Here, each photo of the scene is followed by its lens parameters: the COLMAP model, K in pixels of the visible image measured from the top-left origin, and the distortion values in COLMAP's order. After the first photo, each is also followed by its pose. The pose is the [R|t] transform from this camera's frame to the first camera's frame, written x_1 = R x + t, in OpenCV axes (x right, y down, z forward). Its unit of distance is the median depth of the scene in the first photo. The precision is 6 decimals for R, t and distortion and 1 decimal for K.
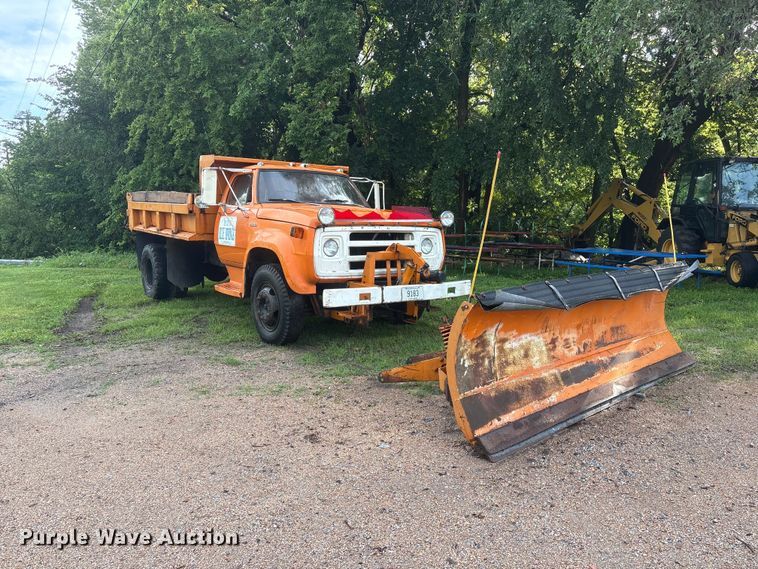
lens RADIAL K [[564.5, 0, 379.0], [0, 564.5, 284.5], [0, 0, 1]] dist [0.038134, -0.040411]
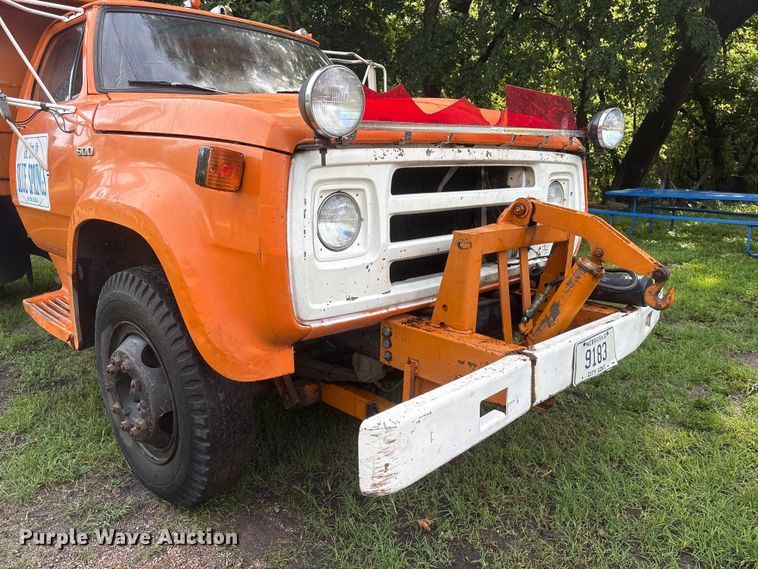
lens RADIAL K [[594.6, 0, 379.2], [0, 594.6, 288.4], [0, 0, 1]] dist [0.056830, -0.063888]
pose [[0.990600, -0.044398, 0.129388, -0.103237], [0.031459, 0.994452, 0.100378, -0.058718], [-0.133126, -0.095364, 0.986500, 0.663020]]
